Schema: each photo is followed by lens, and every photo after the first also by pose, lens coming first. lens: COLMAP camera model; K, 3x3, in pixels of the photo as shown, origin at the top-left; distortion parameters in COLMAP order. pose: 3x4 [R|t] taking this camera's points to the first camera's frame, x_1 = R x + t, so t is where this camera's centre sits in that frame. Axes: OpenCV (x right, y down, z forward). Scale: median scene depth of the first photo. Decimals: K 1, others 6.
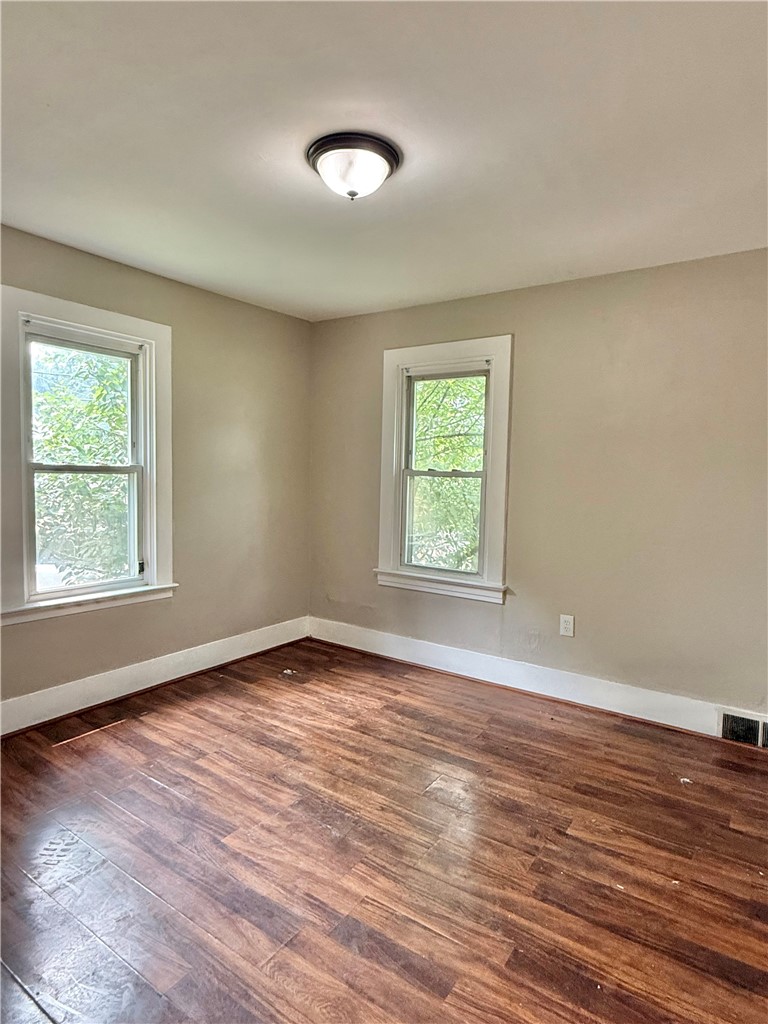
lens RADIAL K [[584.7, 0, 385.0], [0, 584.7, 510.6], [0, 0, 1]] dist [0.000673, 0.000475]
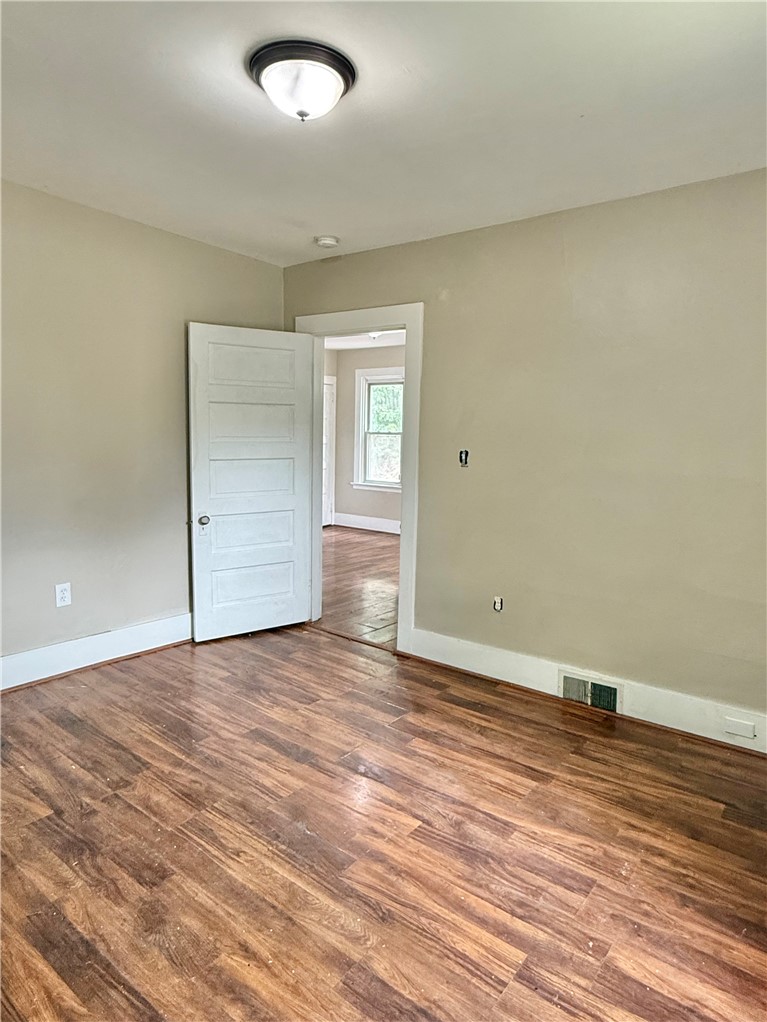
lens RADIAL K [[583.5, 0, 384.5], [0, 583.5, 509.6], [0, 0, 1]] dist [0.000673, 0.000475]
pose [[-0.997421, -0.055443, 0.045587, -0.217423], [-0.045067, 0.978045, 0.203461, -0.121830], [-0.055866, 0.200882, -0.978021, 1.701258]]
